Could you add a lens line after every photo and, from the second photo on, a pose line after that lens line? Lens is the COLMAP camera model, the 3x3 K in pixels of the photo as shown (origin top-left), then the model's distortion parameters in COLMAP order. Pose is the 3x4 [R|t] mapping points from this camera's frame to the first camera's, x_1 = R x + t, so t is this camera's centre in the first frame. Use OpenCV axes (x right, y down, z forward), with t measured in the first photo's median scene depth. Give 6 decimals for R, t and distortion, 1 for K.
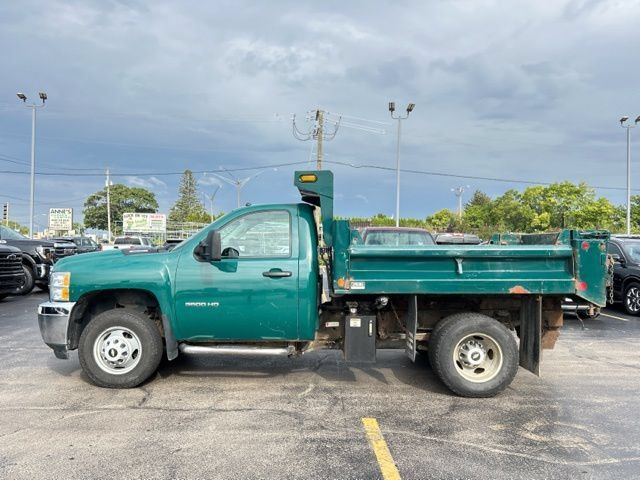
lens RADIAL K [[571.9, 0, 331.5], [0, 571.9, 242.1], [0, 0, 1]] dist [0.047505, -0.010028]
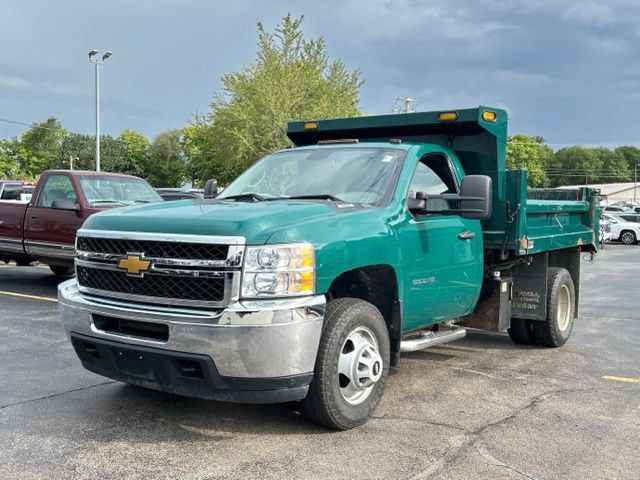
lens RADIAL K [[679.5, 0, 327.4], [0, 679.5, 237.8], [0, 0, 1]] dist [0.072409, -0.040837]
pose [[0.583872, -0.031211, 0.811246, -0.995878], [-0.010187, 0.998900, 0.045763, 0.020318], [-0.811782, -0.034983, 0.582912, 0.619951]]
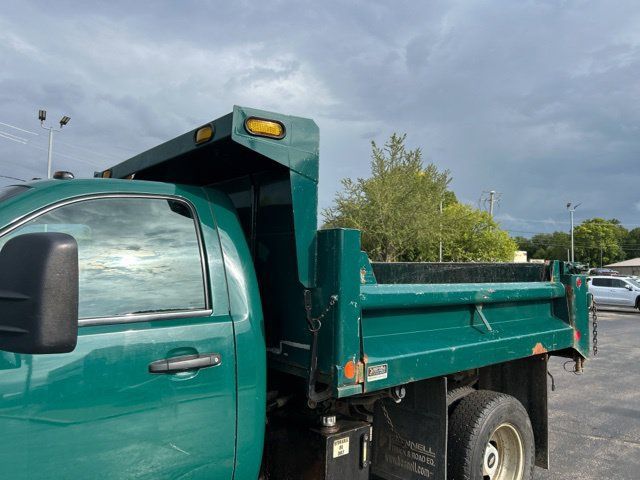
lens RADIAL K [[467.3, 0, 320.0], [0, 467.3, 240.0], [0, 0, 1]] dist [0.010275, -0.004328]
pose [[0.778310, 0.052526, 0.625680, -0.226683], [-0.014399, 0.997726, -0.065848, -0.004767], [-0.627716, 0.042241, 0.777296, 0.714331]]
